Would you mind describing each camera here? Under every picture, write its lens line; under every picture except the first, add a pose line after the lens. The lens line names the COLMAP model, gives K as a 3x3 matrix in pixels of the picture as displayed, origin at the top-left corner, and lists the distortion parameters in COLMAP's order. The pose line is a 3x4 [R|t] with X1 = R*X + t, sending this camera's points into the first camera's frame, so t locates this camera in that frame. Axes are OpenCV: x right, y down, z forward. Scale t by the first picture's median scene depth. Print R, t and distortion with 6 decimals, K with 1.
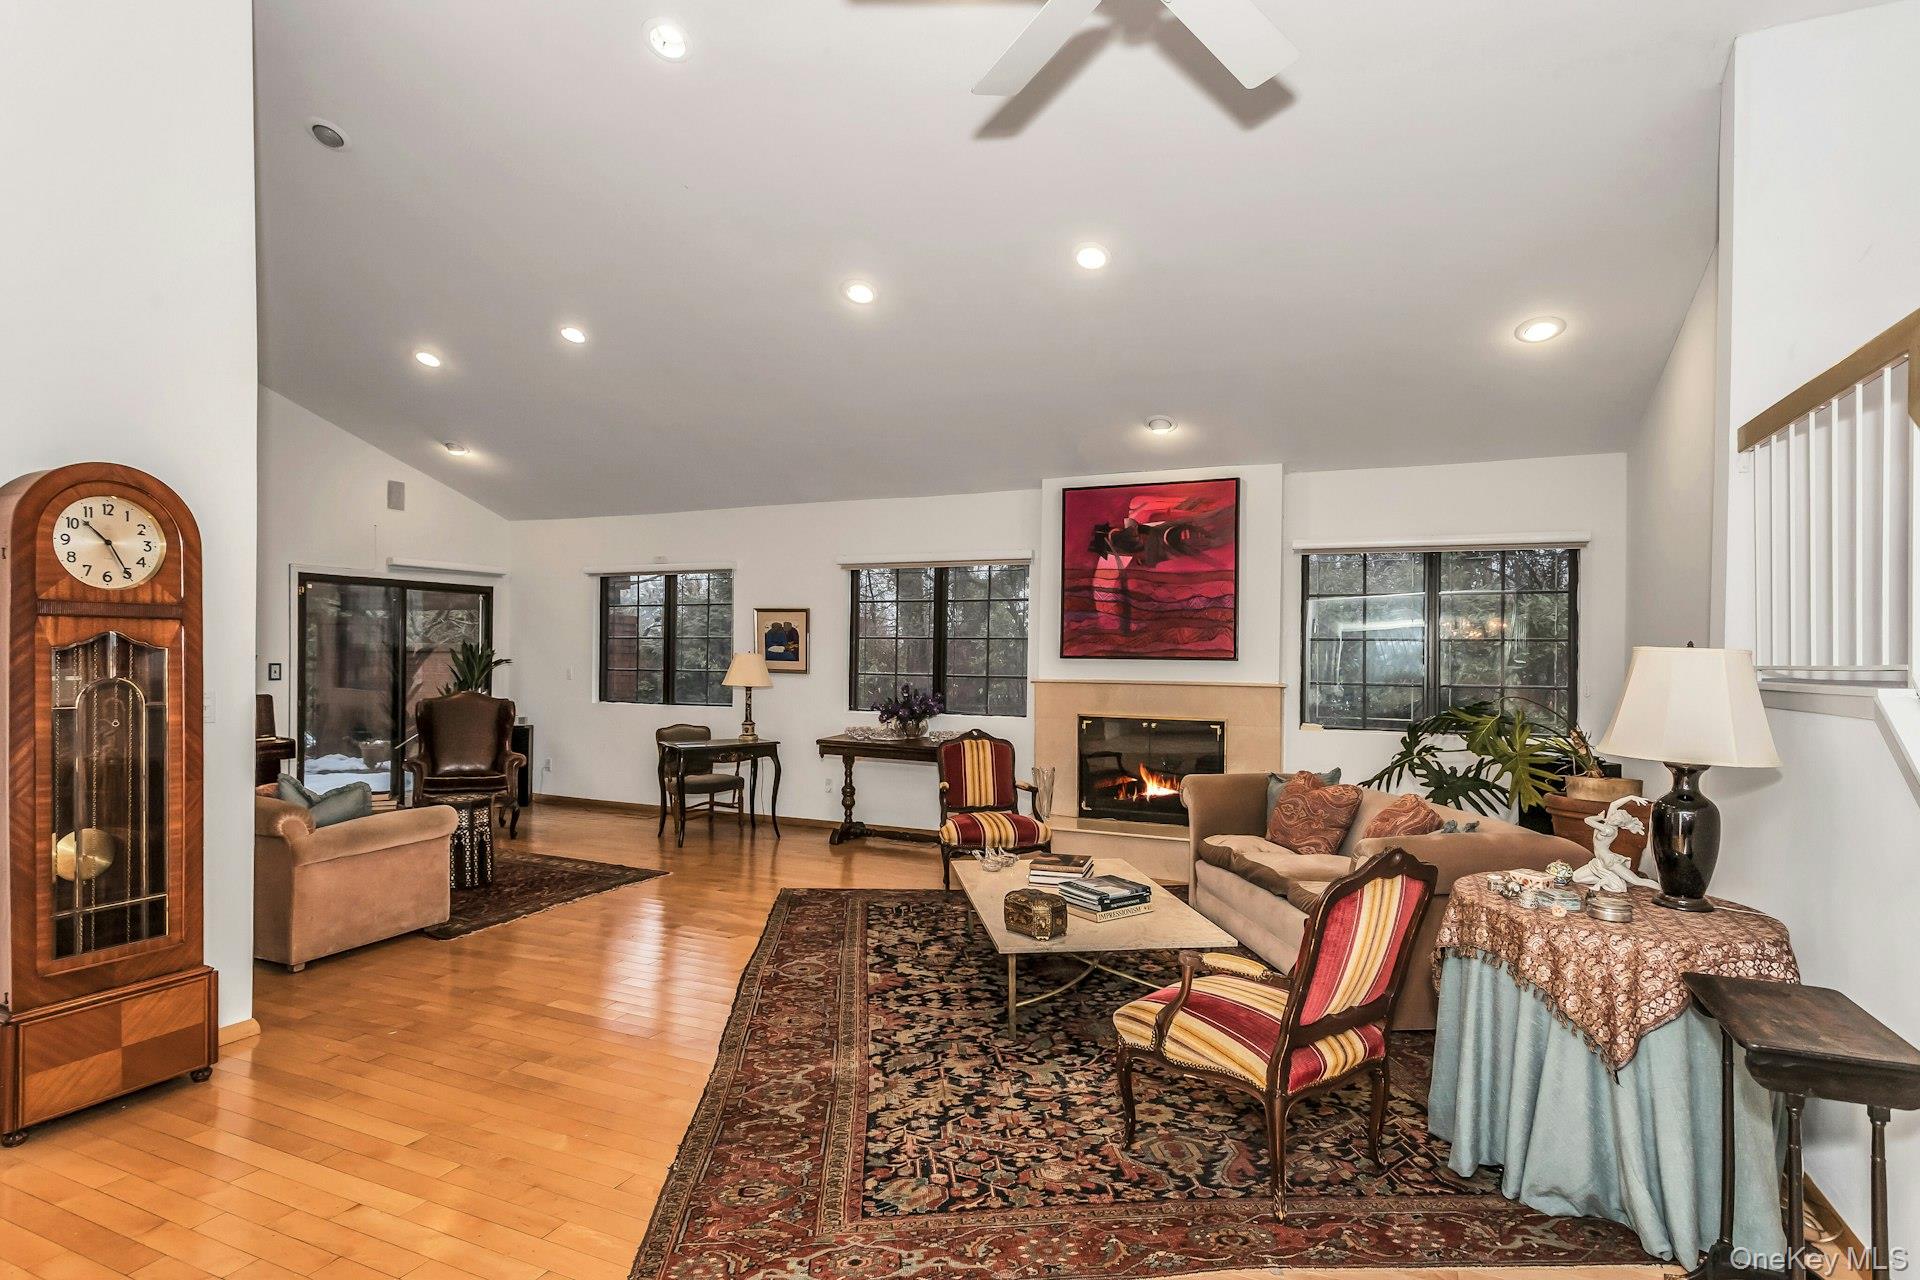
lens RADIAL K [[1030.5, 0, 960.0], [0, 1030.5, 640.0], [0, 0, 1]] dist [0.005296, 0.001106]
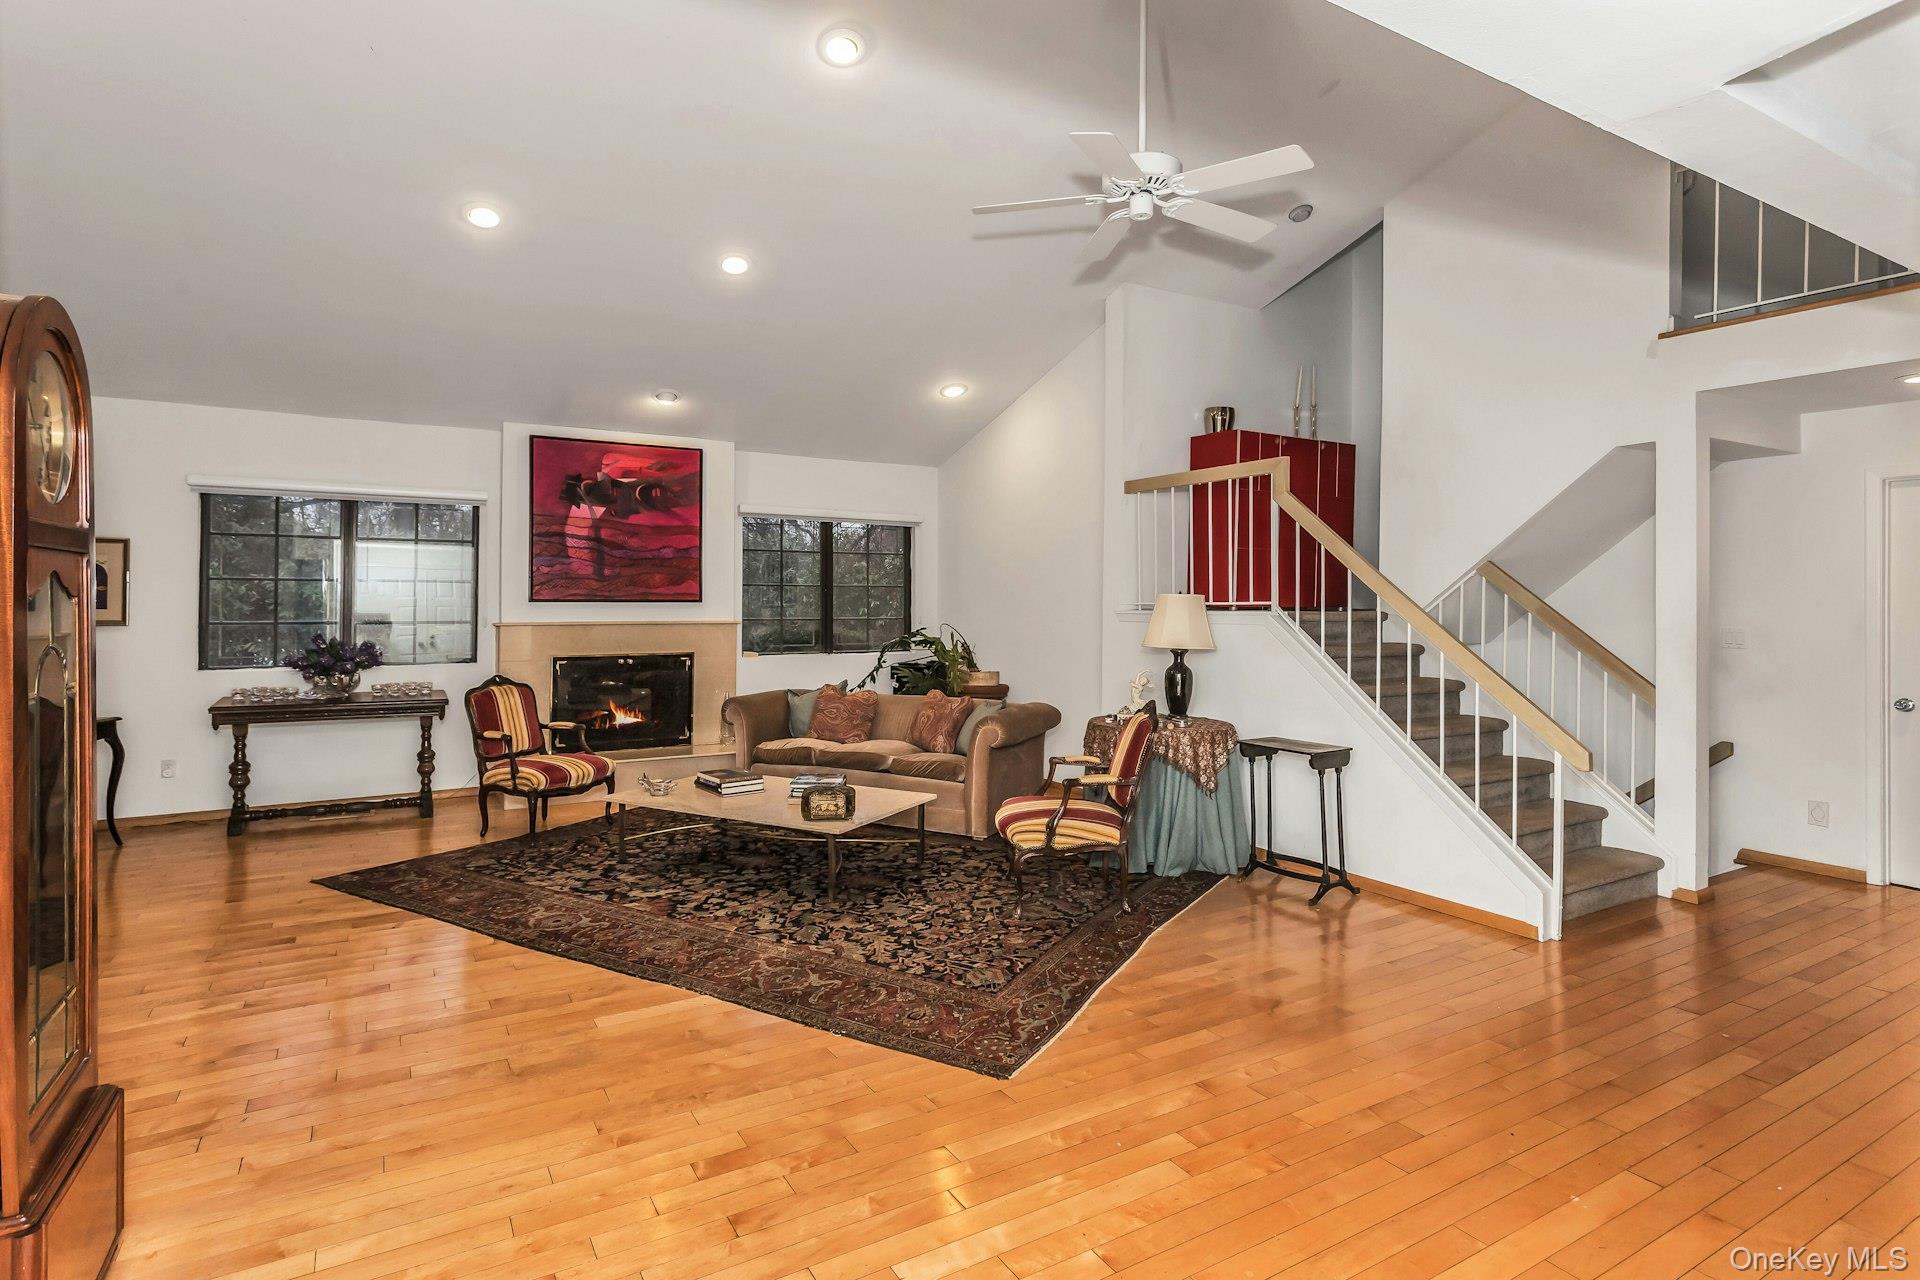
lens RADIAL K [[990.2, 0, 959.3], [0, 990.2, 580.4], [0, 0, 1]] dist [0.002610, 0.000664]
pose [[0.561523, 0.009128, 0.827411, -0.665594], [-0.009265, 0.999946, -0.004744, -0.003770], [-0.827409, -0.005002, 0.561577, 0.143201]]
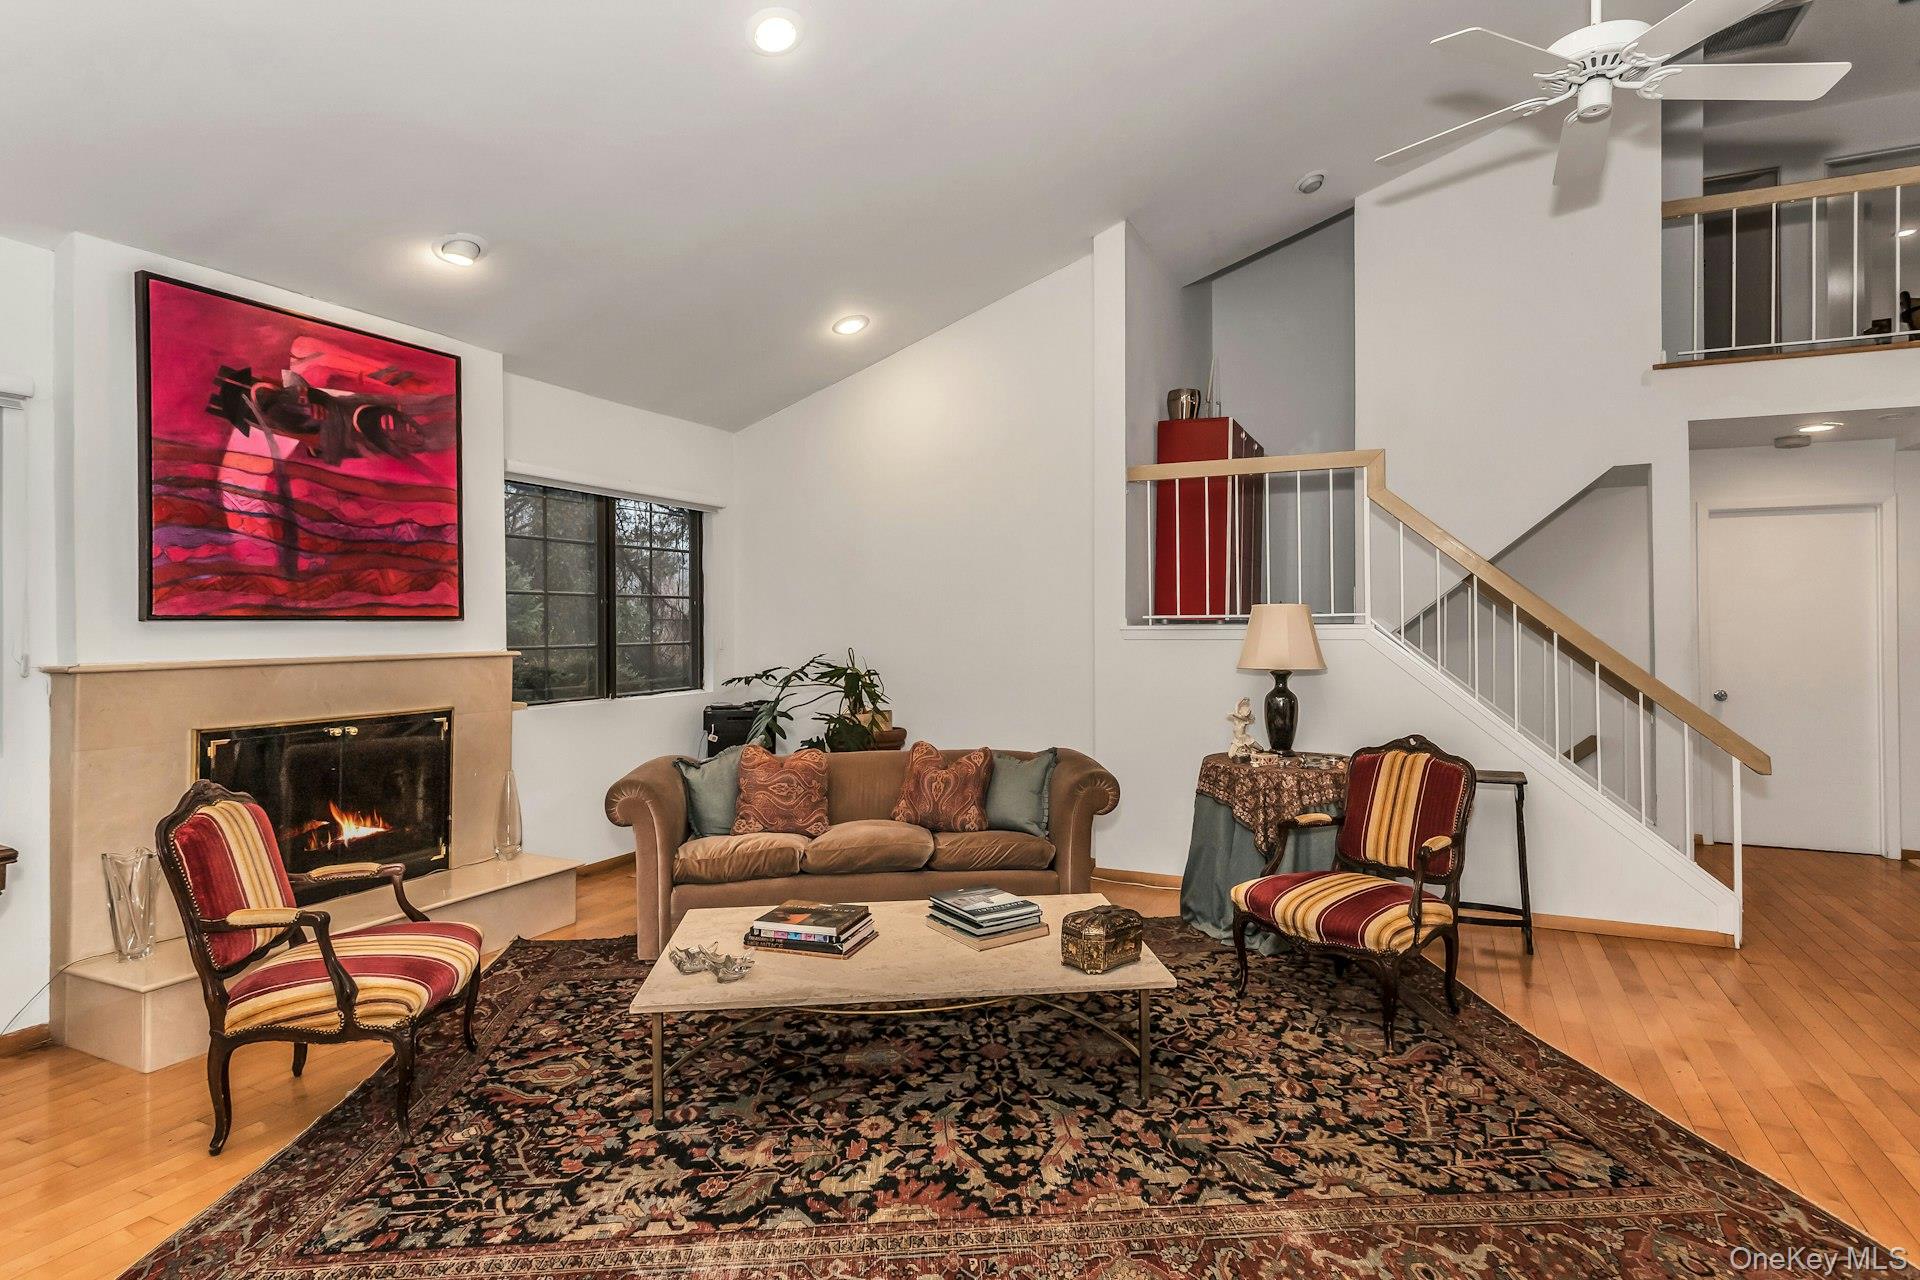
lens RADIAL K [[1023.1, 0, 957.0], [0, 1023.1, 606.4], [0, 0, 1]] dist [0.005961, 0.000645]
pose [[-0.018601, 0.005158, 0.999814, -0.553677], [-0.010033, 0.999935, -0.005345, 0.013955], [-0.999777, -0.010130, -0.018548, 0.883961]]
